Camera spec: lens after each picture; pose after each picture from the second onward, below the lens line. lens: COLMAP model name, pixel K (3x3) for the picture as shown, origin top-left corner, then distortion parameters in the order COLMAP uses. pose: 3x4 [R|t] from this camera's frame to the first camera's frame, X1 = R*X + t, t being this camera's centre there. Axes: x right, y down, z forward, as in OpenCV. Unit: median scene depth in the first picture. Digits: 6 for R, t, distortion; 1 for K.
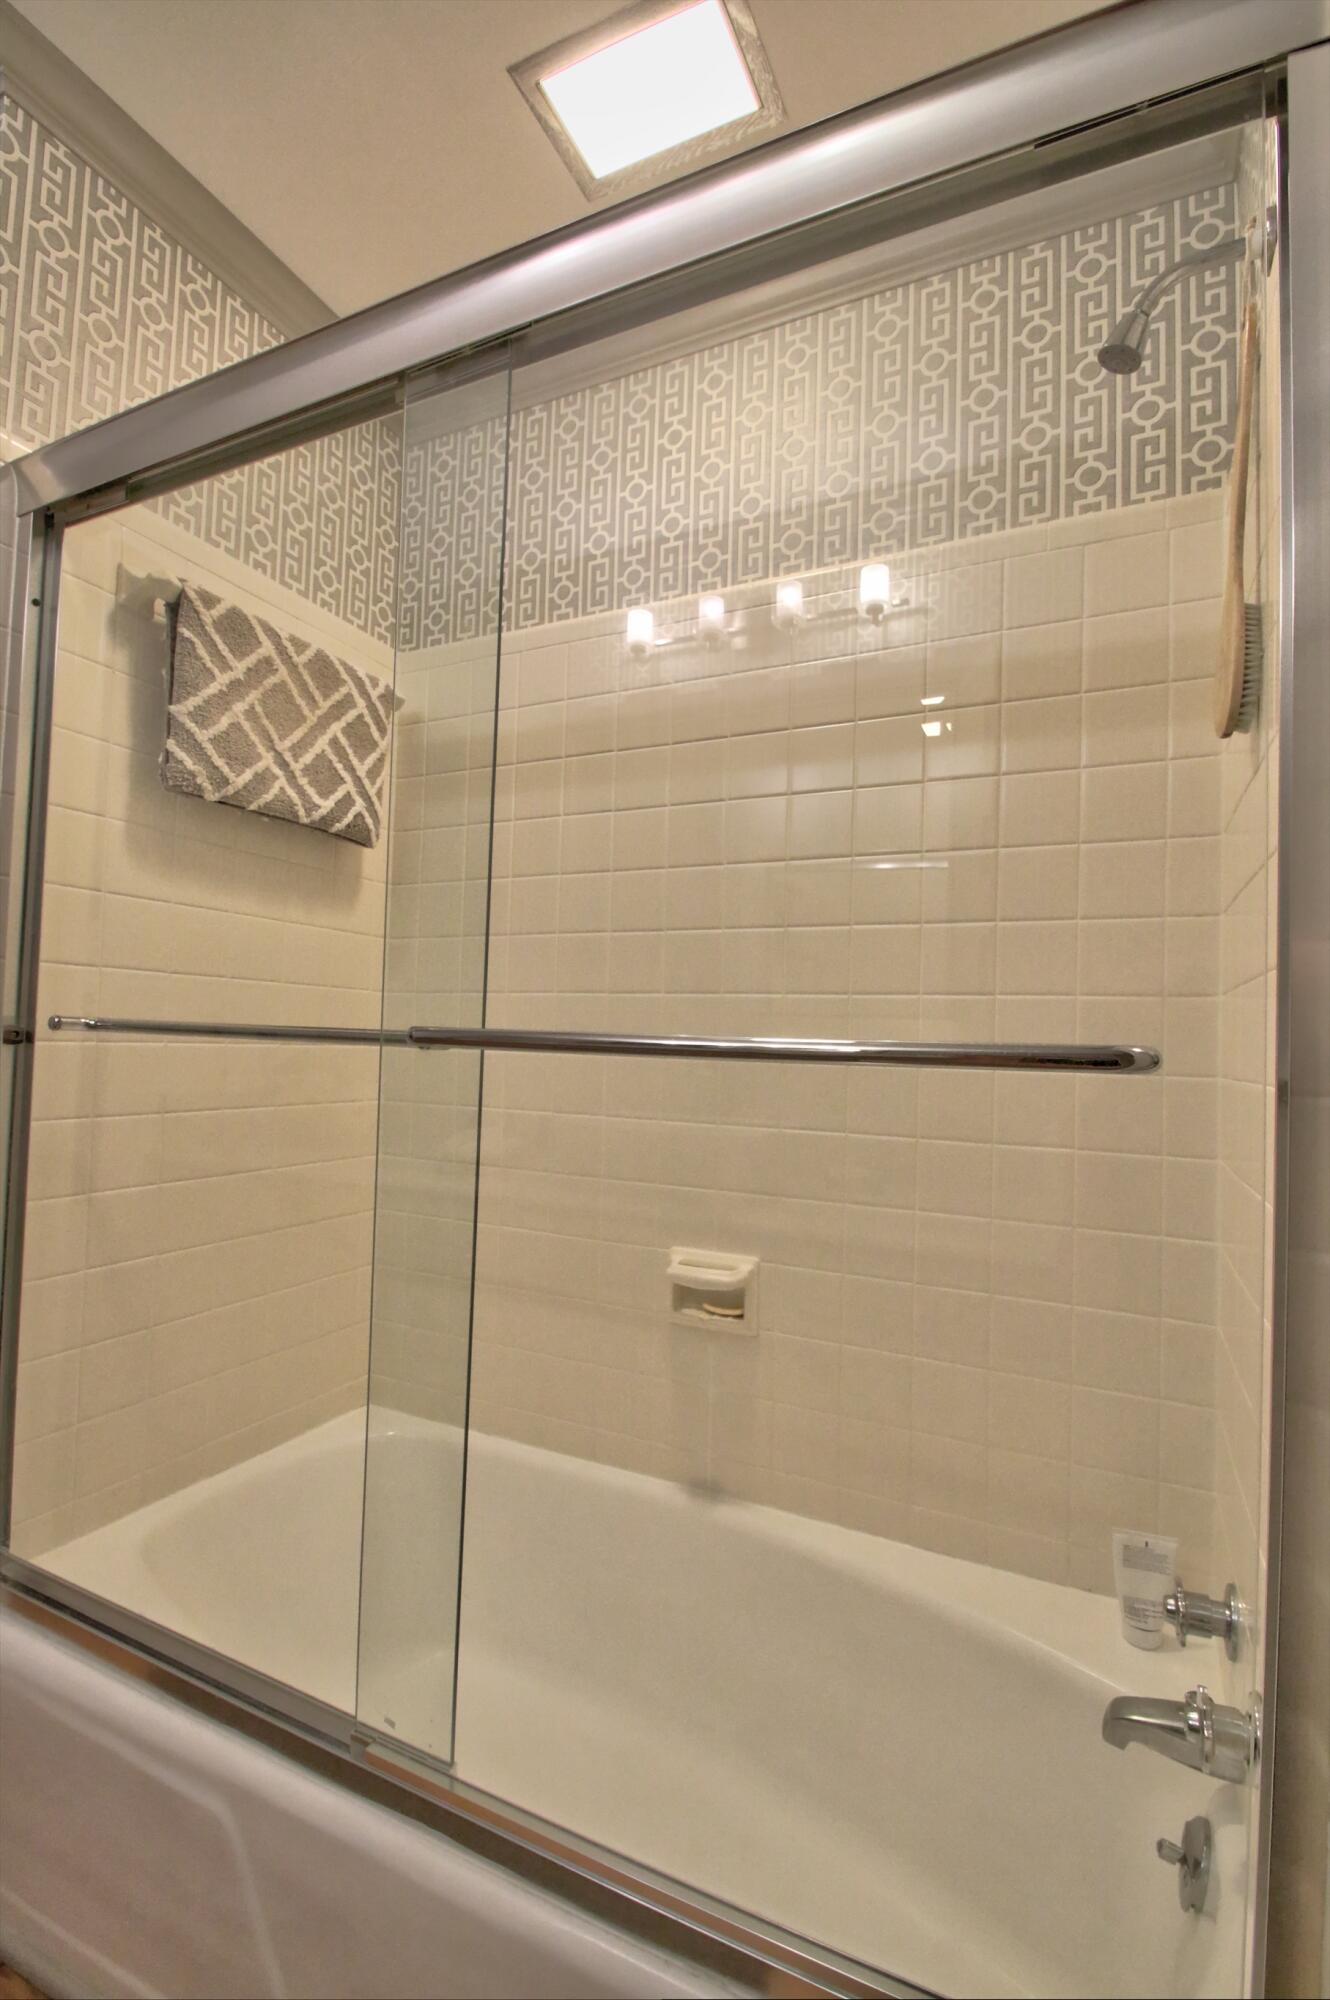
lens RADIAL K [[920.8, 0, 660.0], [0, 920.8, 1011.4], [0, 0, 1]] dist [0.013189, -0.017367]
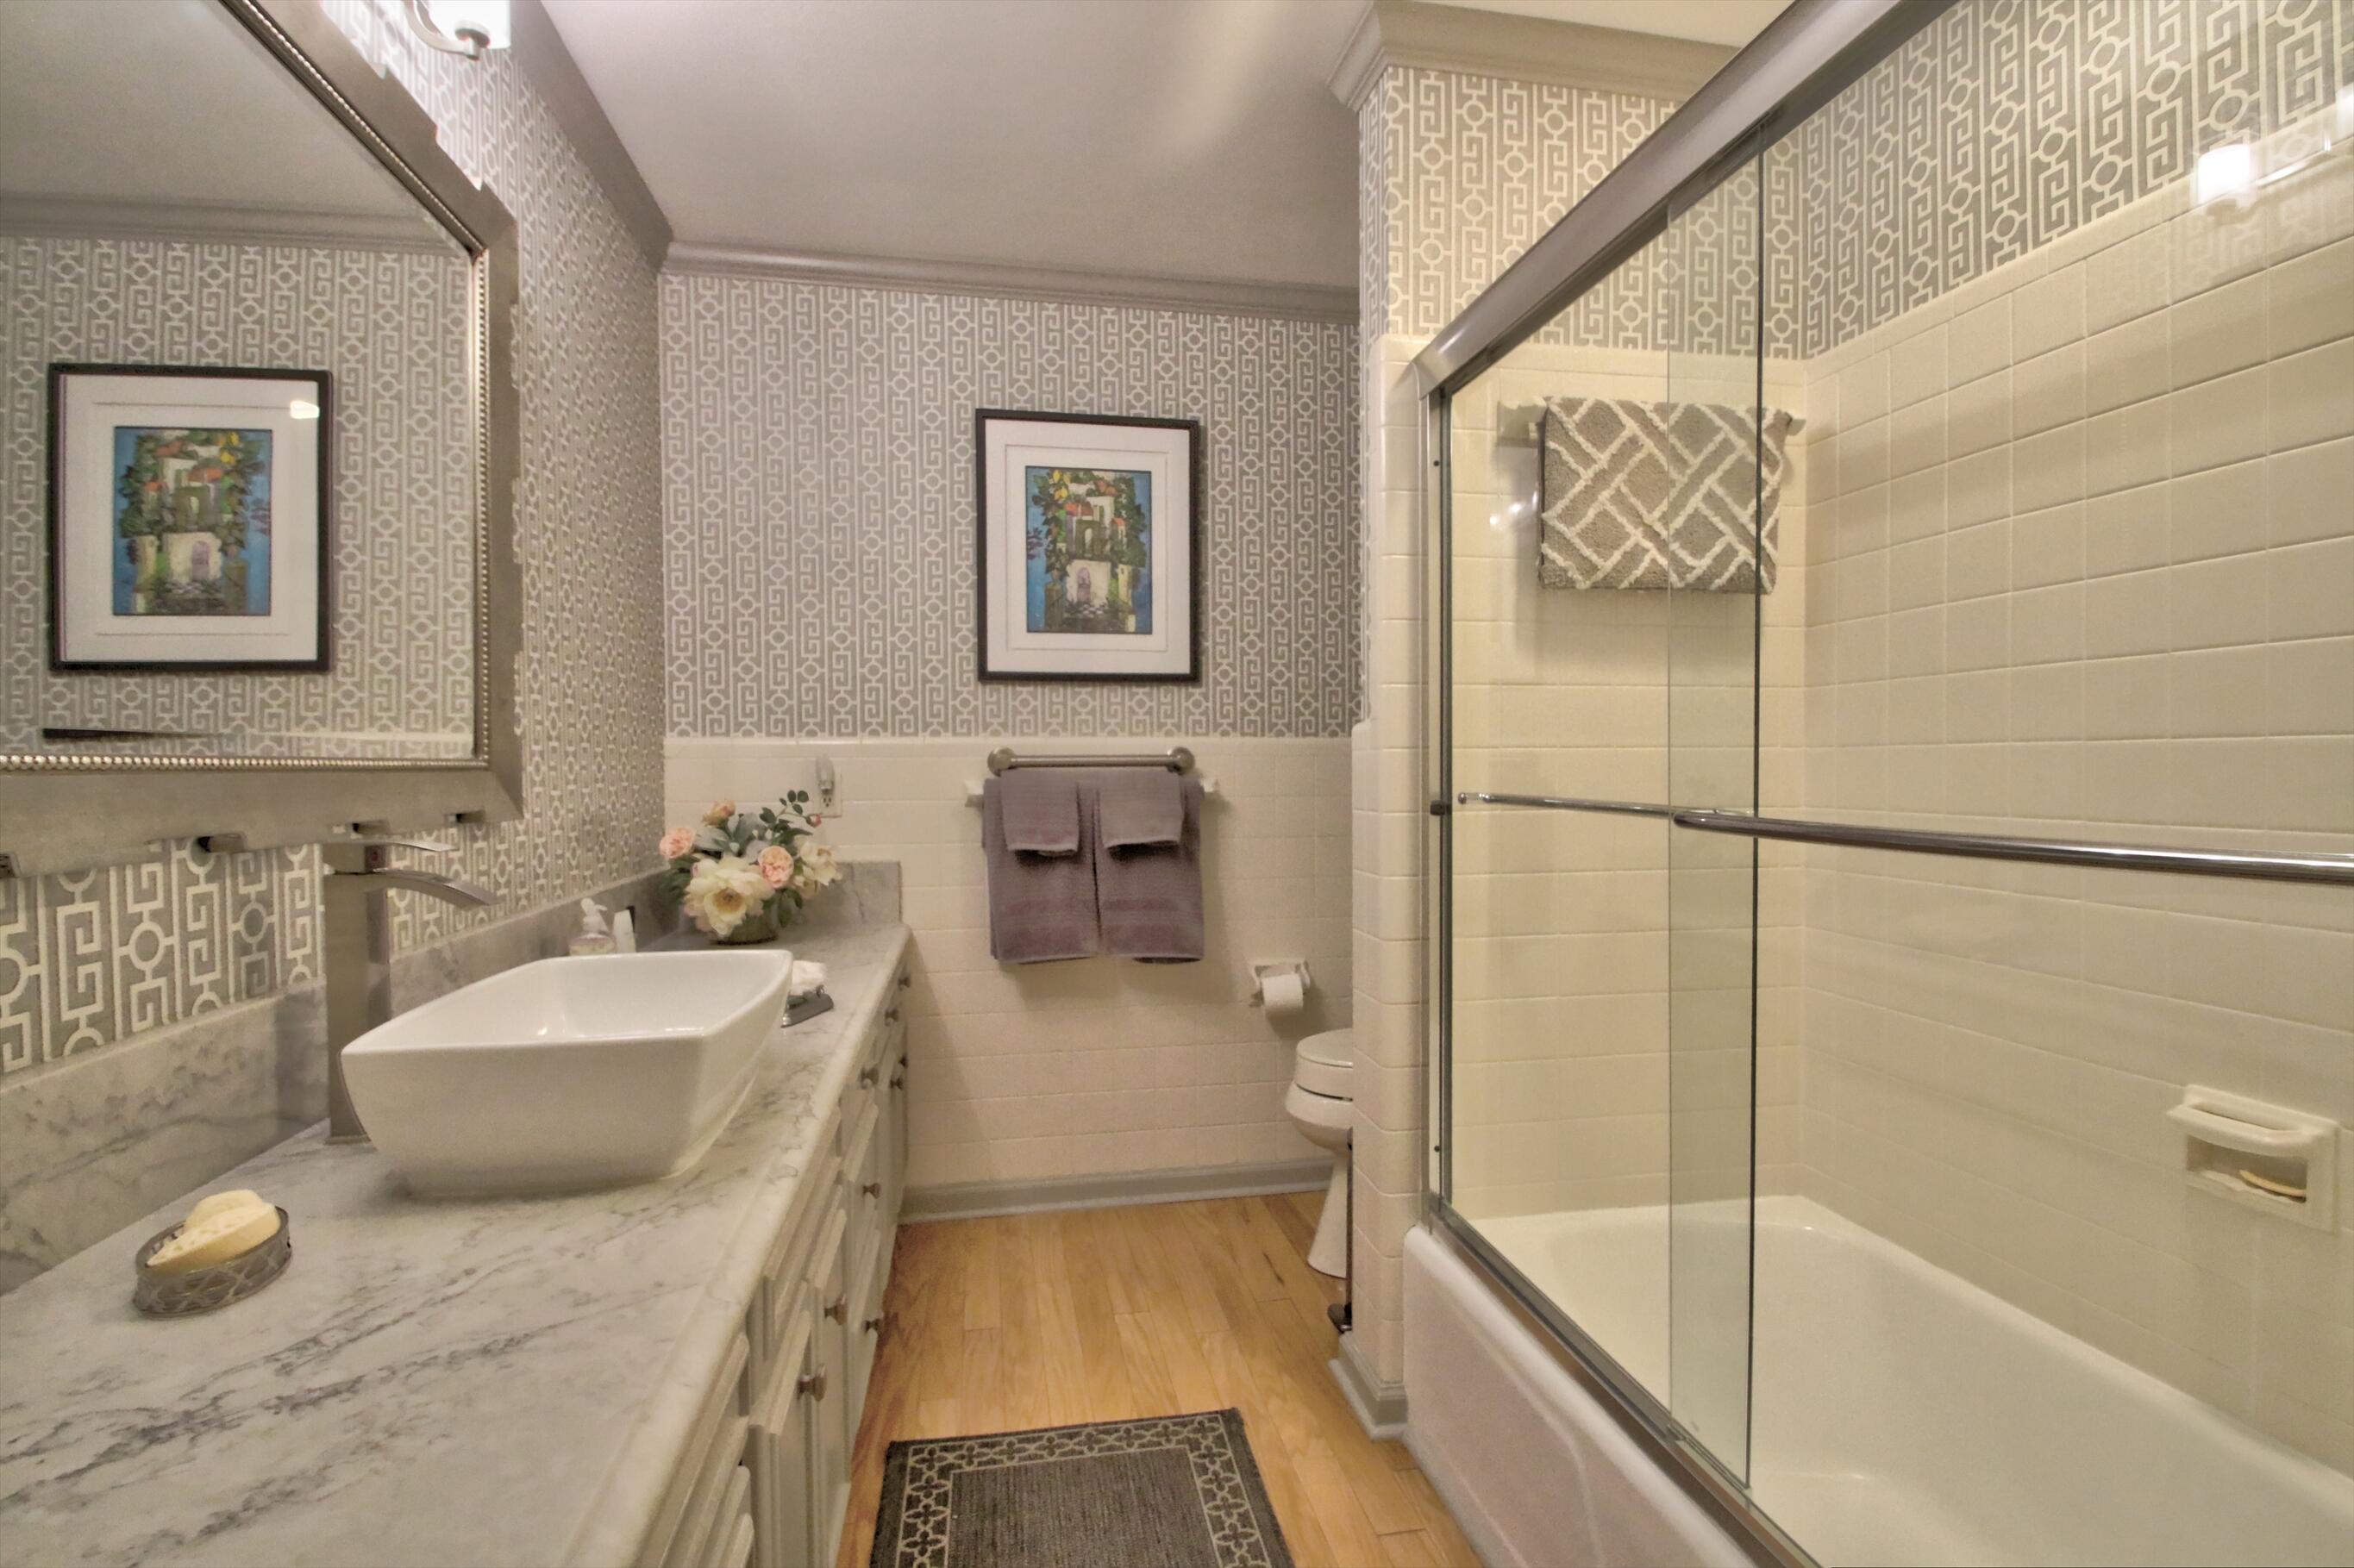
lens RADIAL K [[1083.6, 0, 1173.3], [0, 1083.6, 787.7], [0, 0, 1]] dist [0.013189, -0.017367]
pose [[0.589380, -0.016619, -0.807685, 0.249994], [0.051063, 0.998556, 0.016715, -0.037681], [0.806240, -0.051094, 0.589378, -0.153185]]
